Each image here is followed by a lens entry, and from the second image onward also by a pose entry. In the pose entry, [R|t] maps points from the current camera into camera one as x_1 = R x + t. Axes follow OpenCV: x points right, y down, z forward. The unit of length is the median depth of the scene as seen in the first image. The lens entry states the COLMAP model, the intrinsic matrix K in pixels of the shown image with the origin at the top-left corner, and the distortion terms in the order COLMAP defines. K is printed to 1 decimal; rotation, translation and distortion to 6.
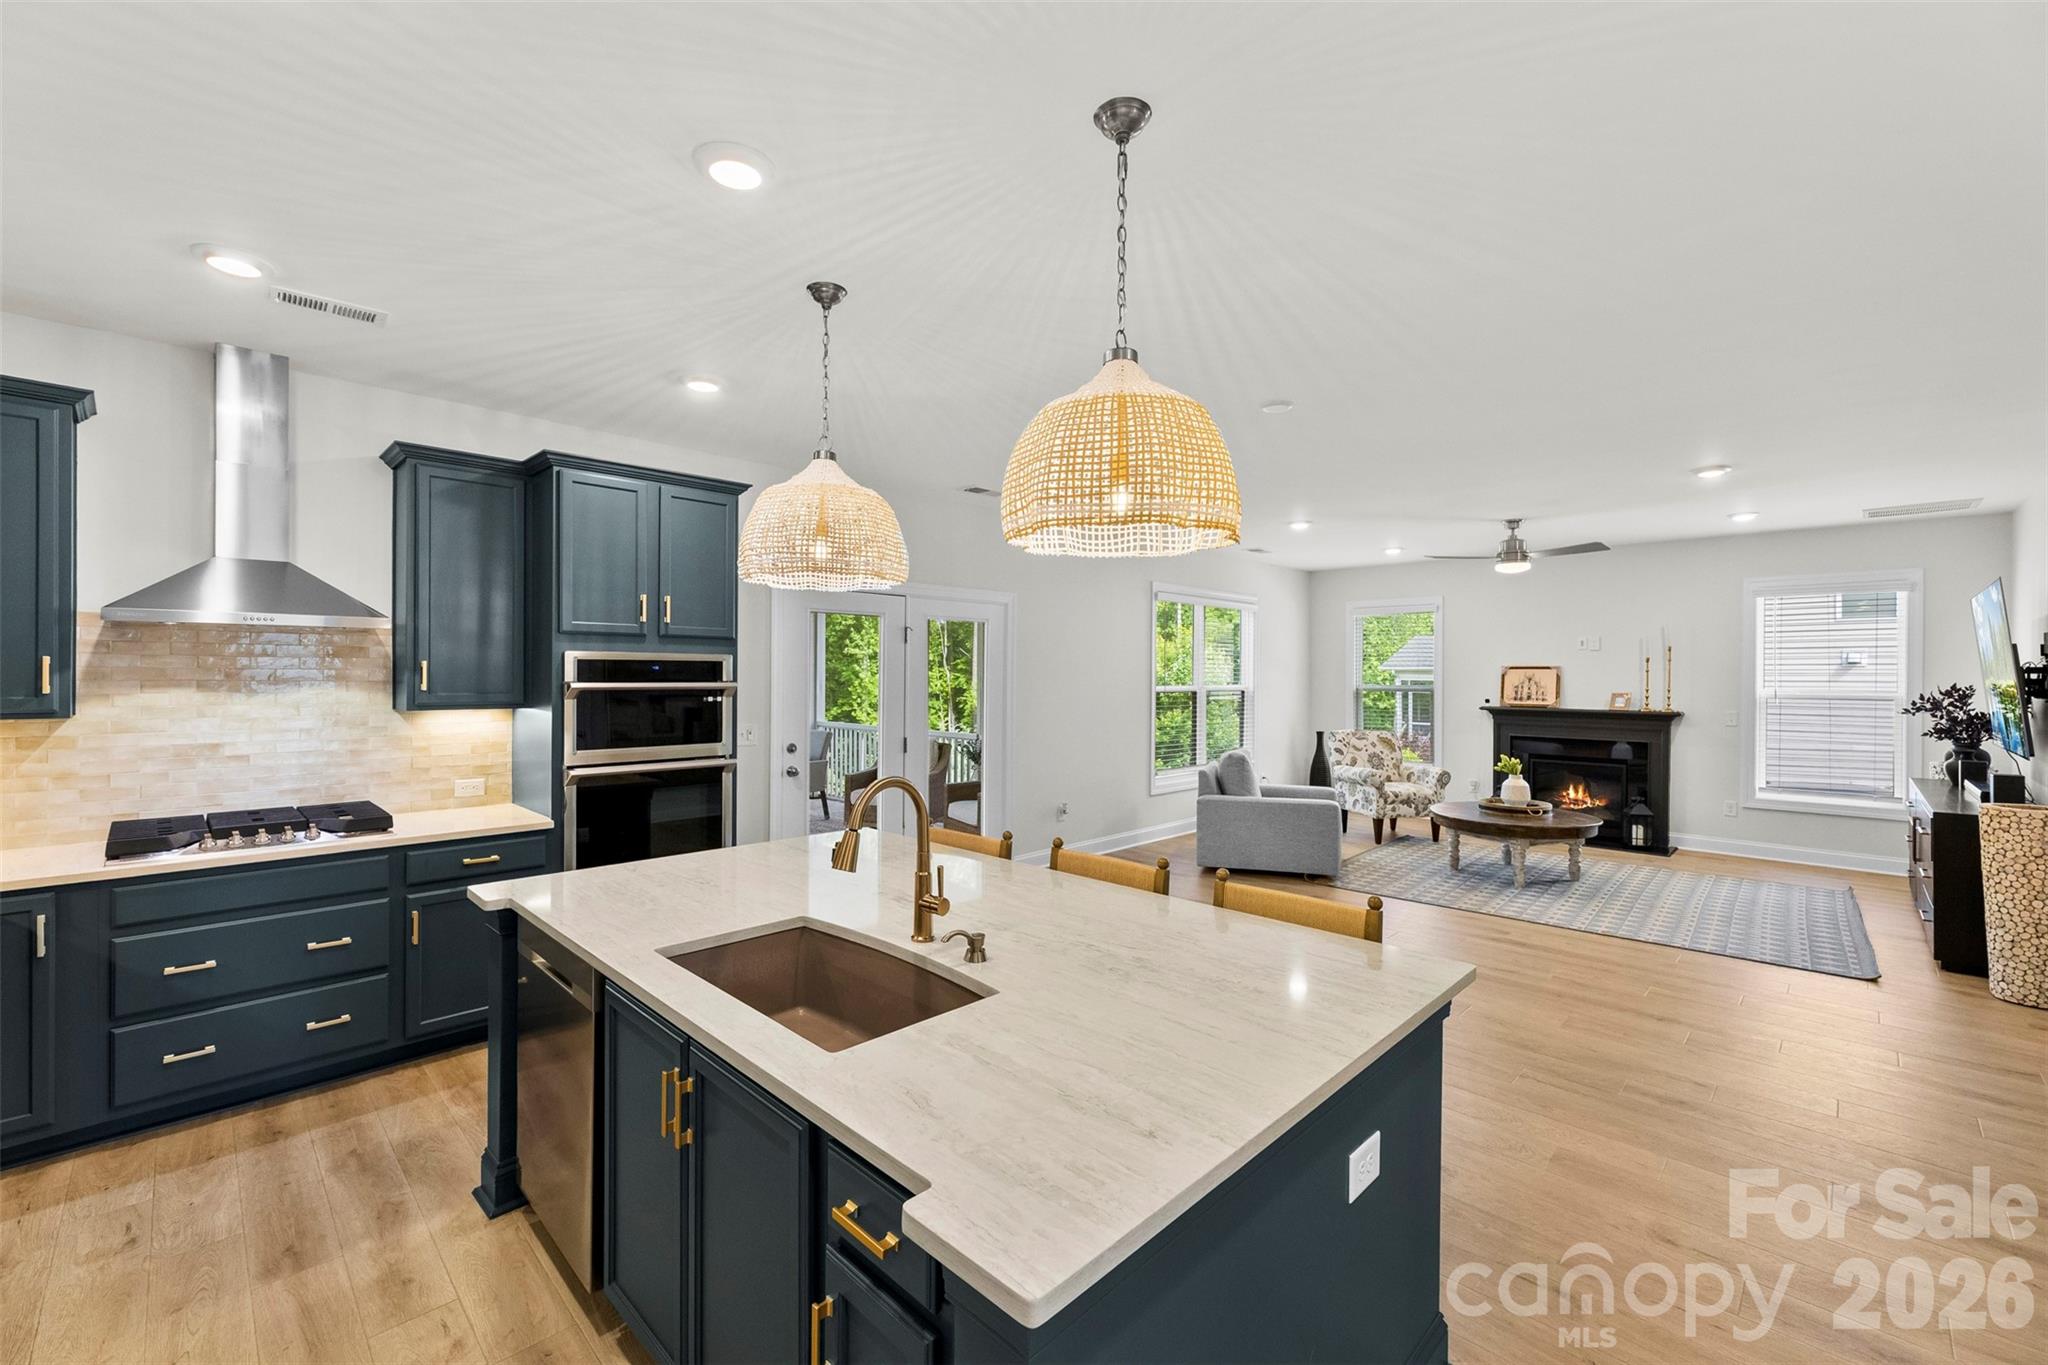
lens RADIAL K [[831.6, 0, 1015.0], [0, 831.6, 672.2], [0, 0, 1]] dist [-0.001052, -0.000065]
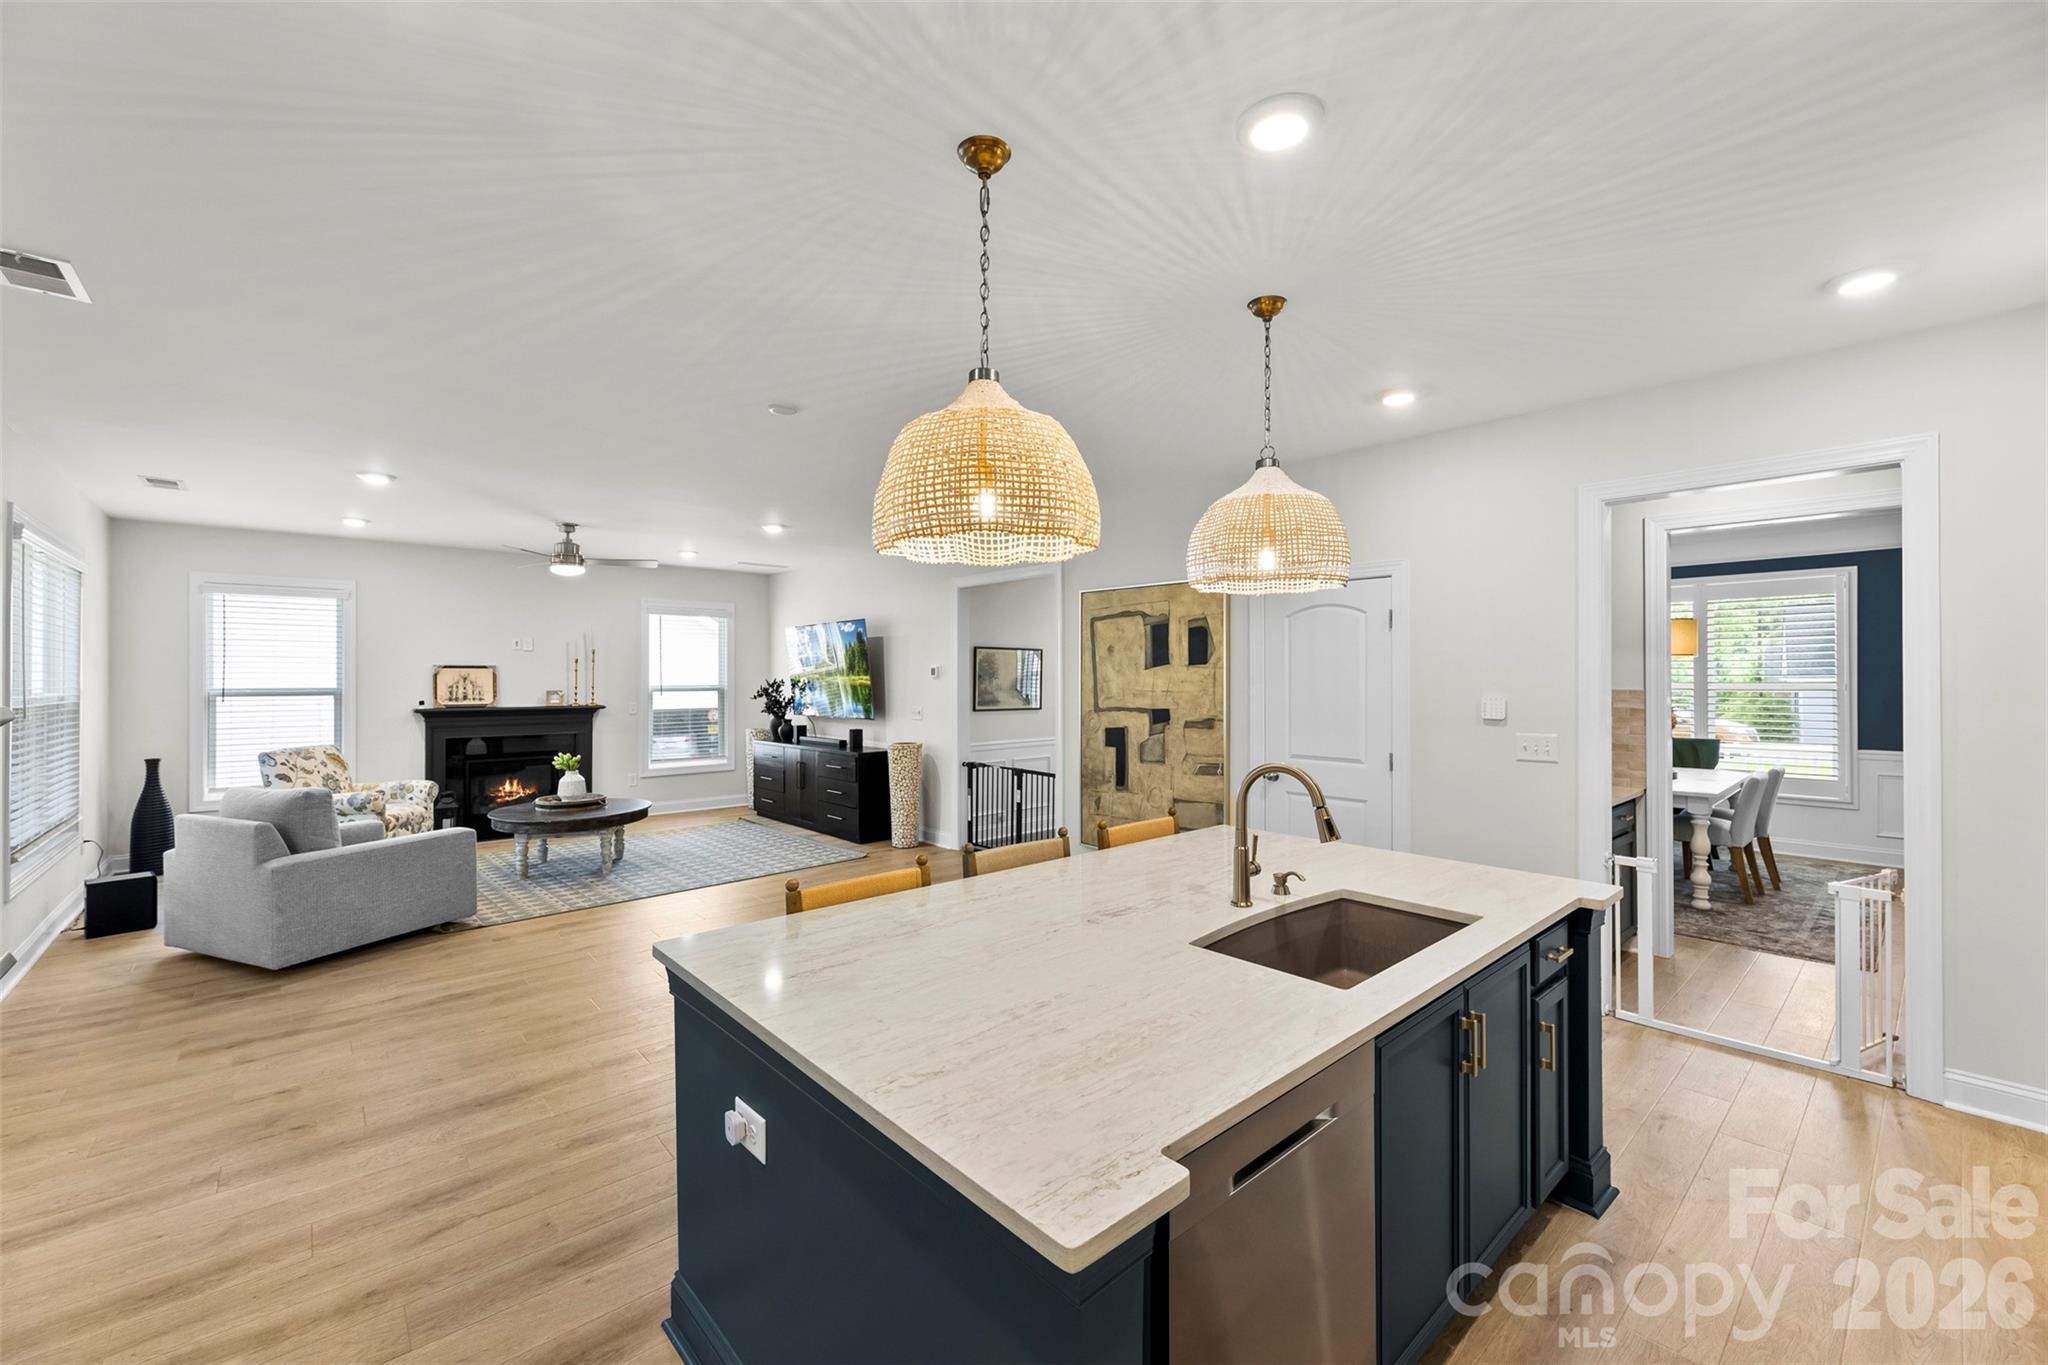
lens RADIAL K [[831.6, 0, 1015.0], [0, 831.6, 672.2], [0, 0, 1]] dist [-0.001052, -0.000065]
pose [[0.065507, -0.000925, 0.997852, -0.384466], [-0.000529, 0.999999, 0.000962, -0.000526], [-0.997852, -0.000591, 0.065507, 0.372661]]
